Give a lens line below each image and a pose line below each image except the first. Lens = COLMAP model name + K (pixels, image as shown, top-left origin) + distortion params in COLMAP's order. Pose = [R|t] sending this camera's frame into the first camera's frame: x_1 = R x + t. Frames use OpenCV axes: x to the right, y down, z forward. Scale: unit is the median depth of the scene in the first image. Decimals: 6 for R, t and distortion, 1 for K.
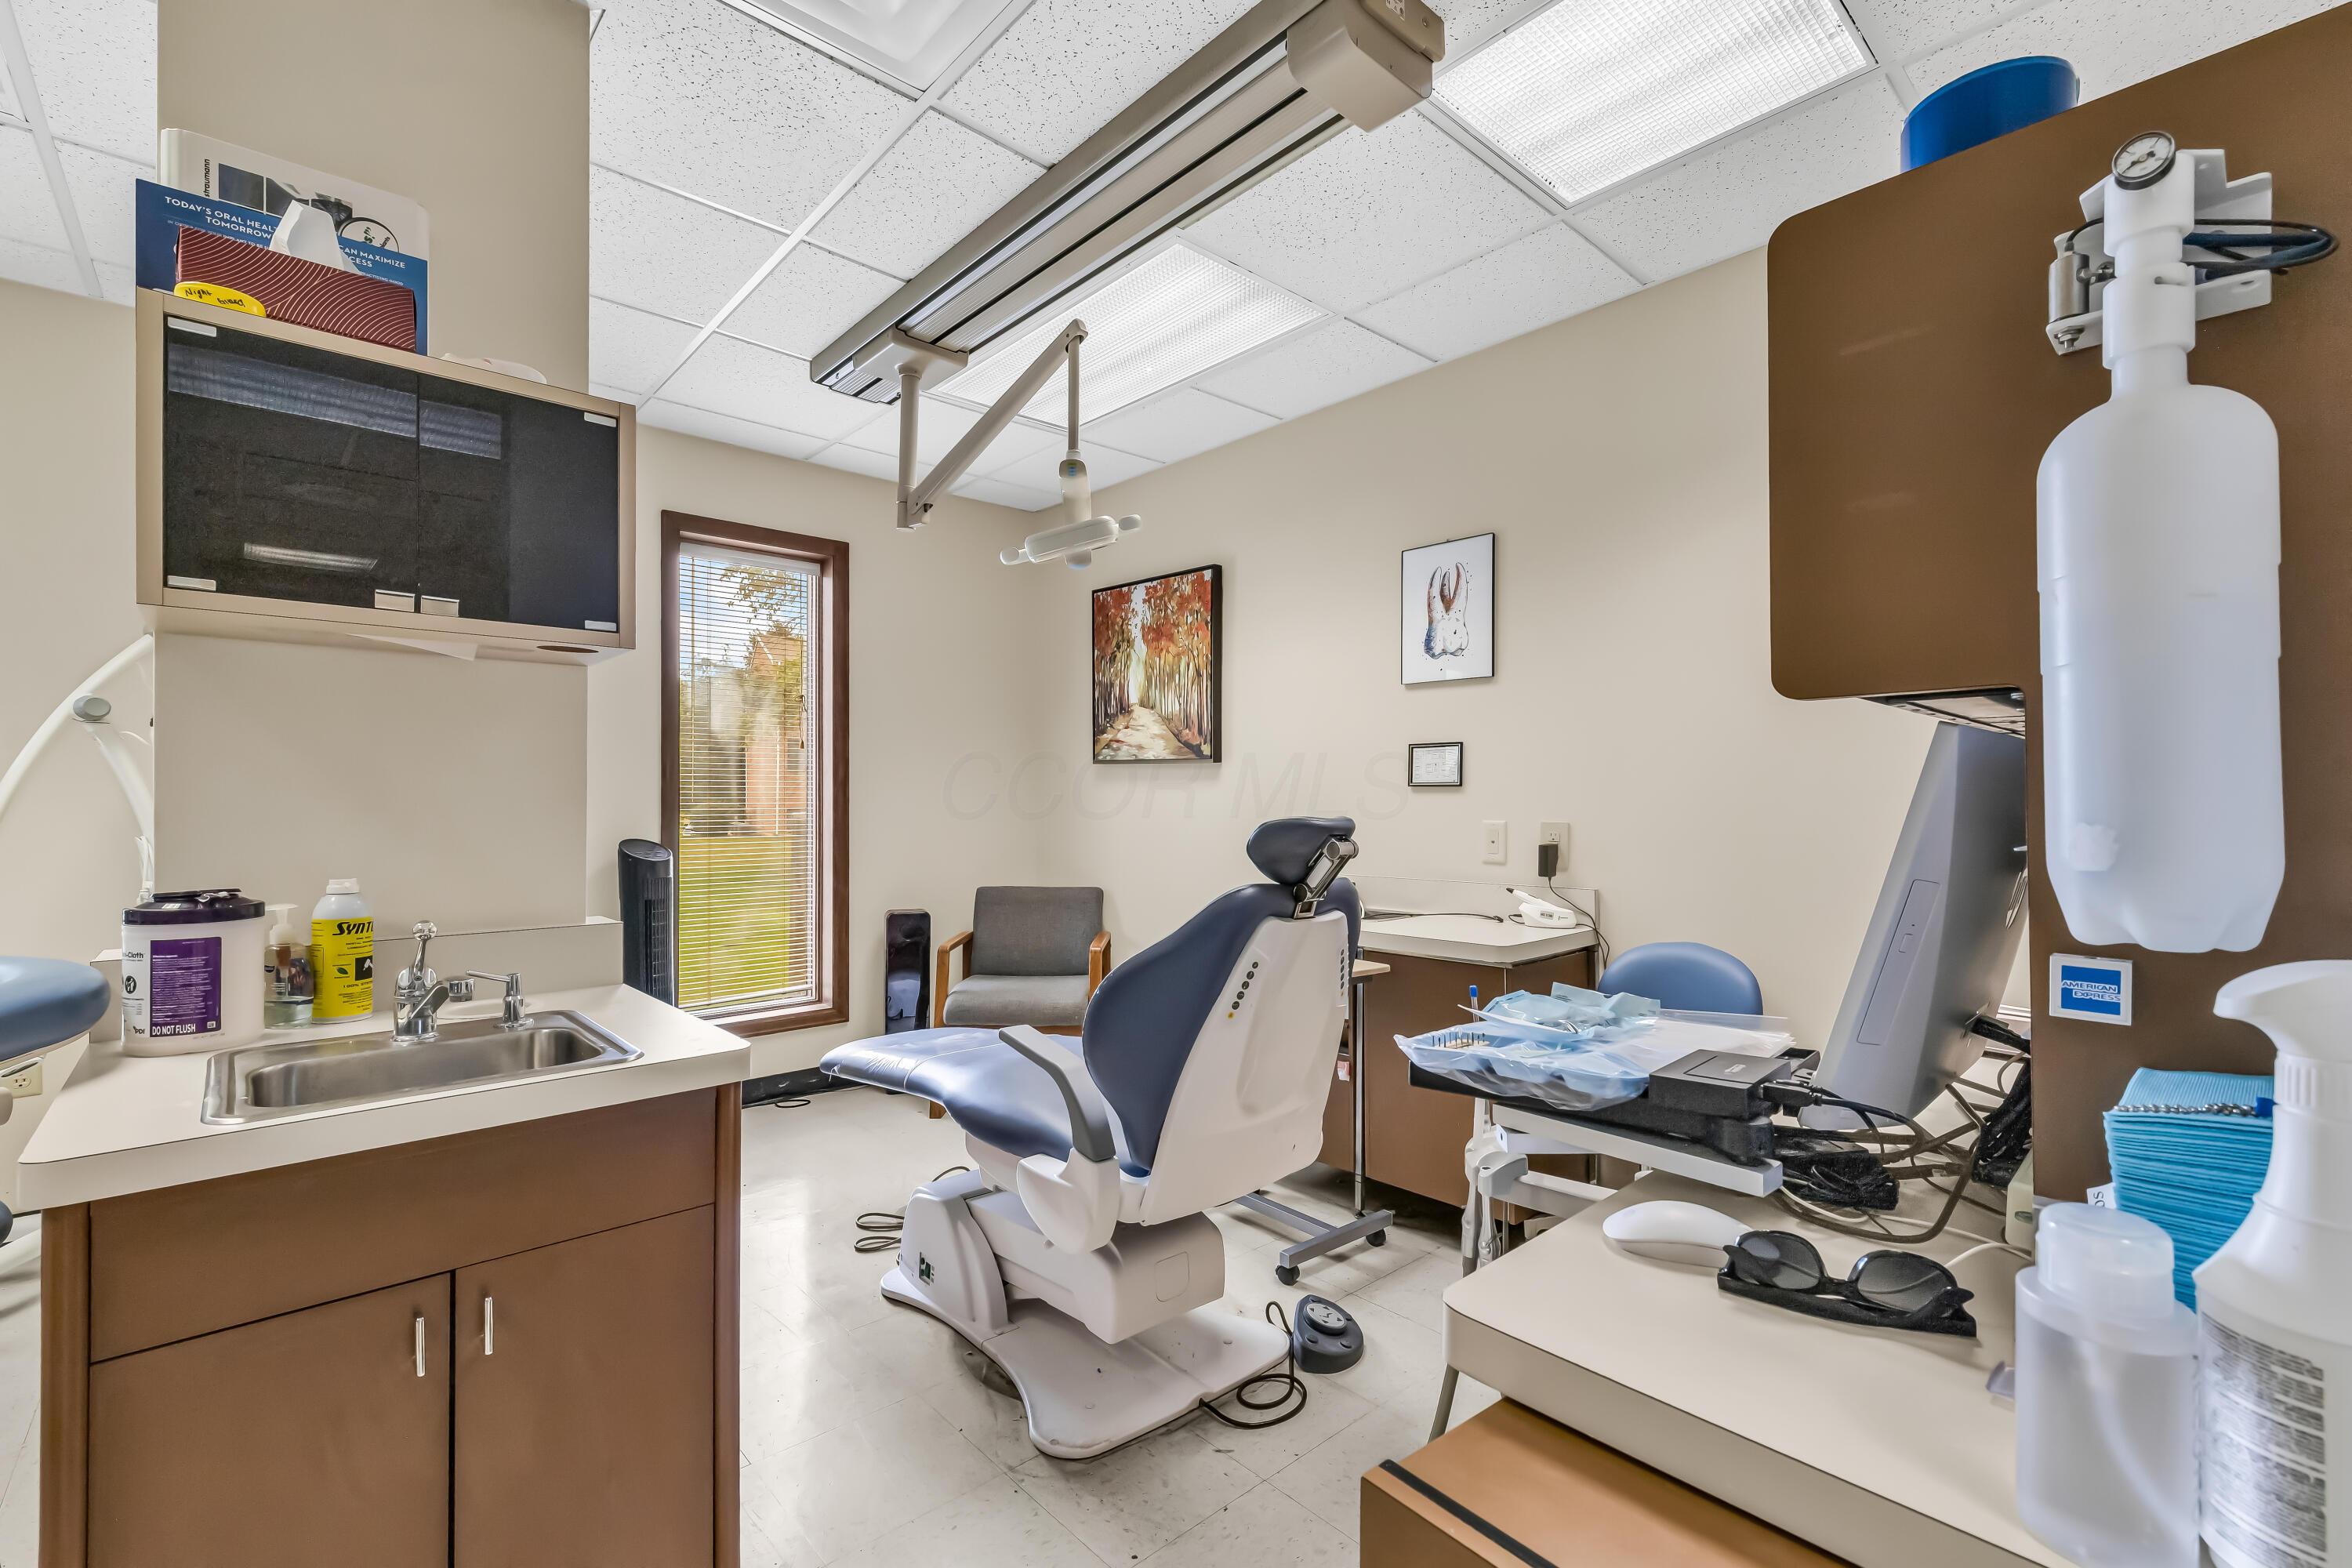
lens RADIAL K [[1039.8, 0, 1166.3], [0, 1039.8, 784.4], [0, 0, 1]] dist [0.013228, -0.001407]
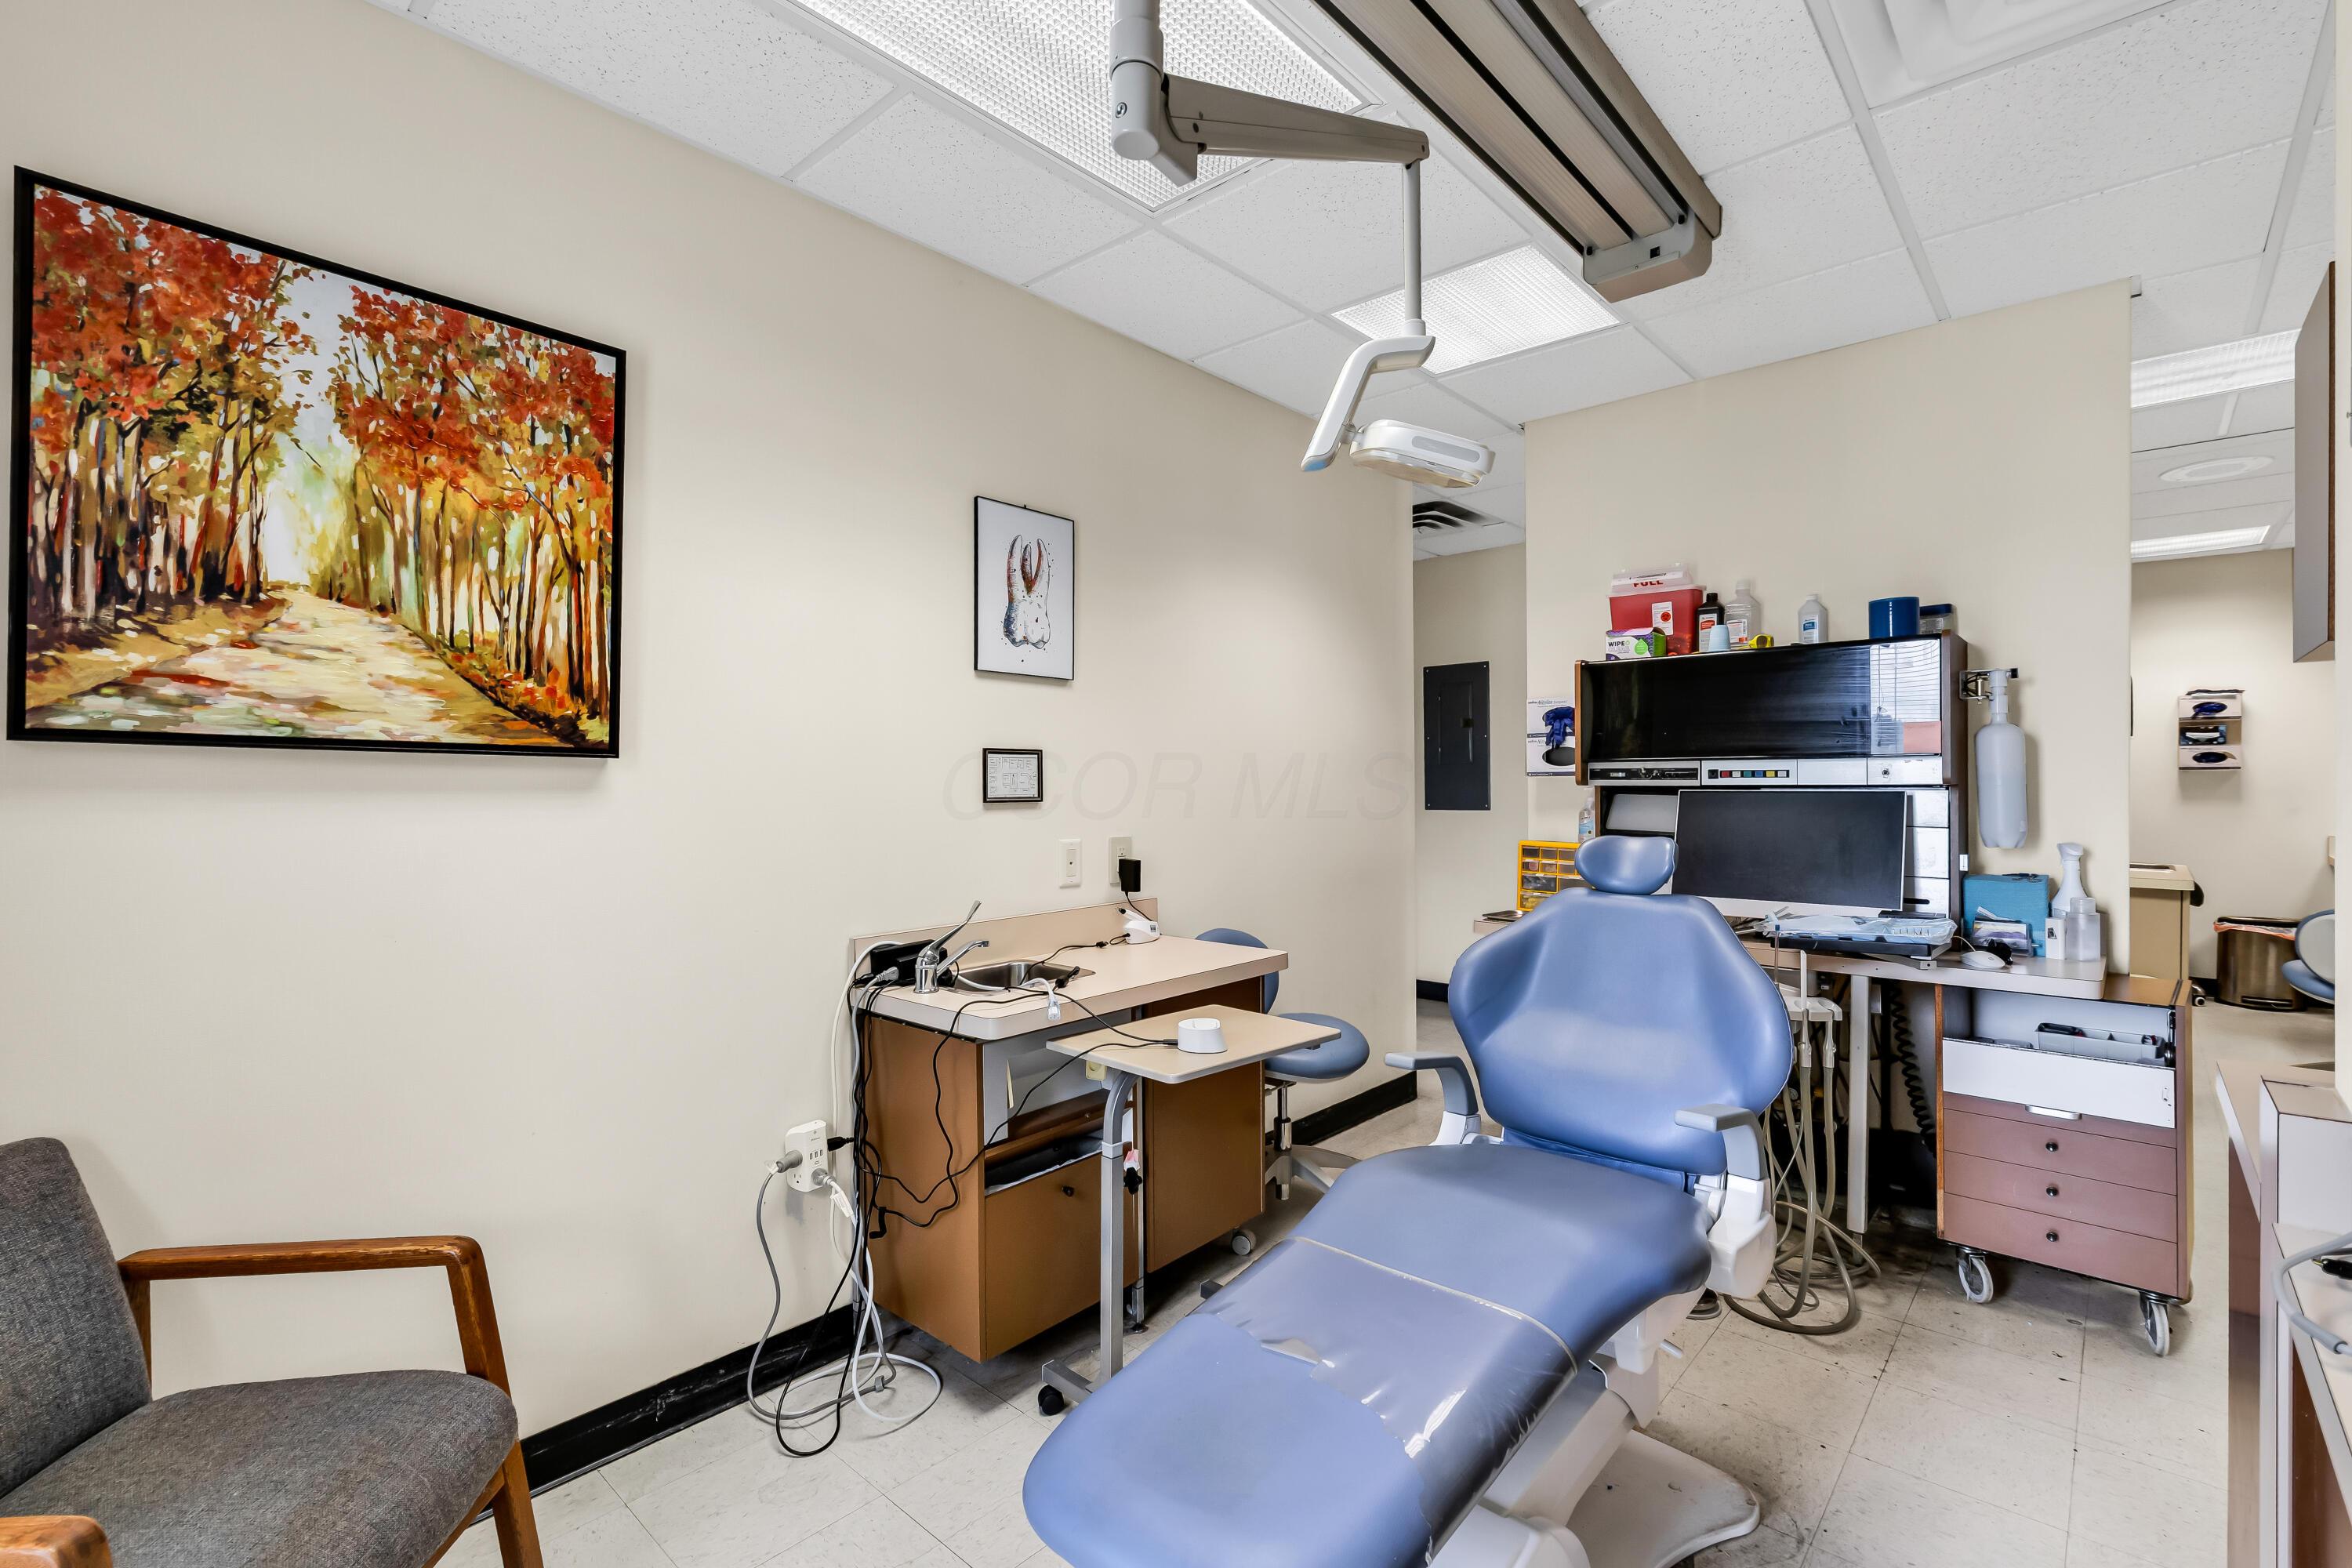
lens RADIAL K [[1039.8, 0, 1217.3], [0, 1039.8, 790.2], [0, 0, 1]] dist [0.013228, -0.001407]
pose [[-0.117075, -0.000594, 0.993123, -0.461867], [-0.003846, 0.999993, 0.000145, -0.006558], [-0.993116, -0.003803, -0.117076, 0.757737]]
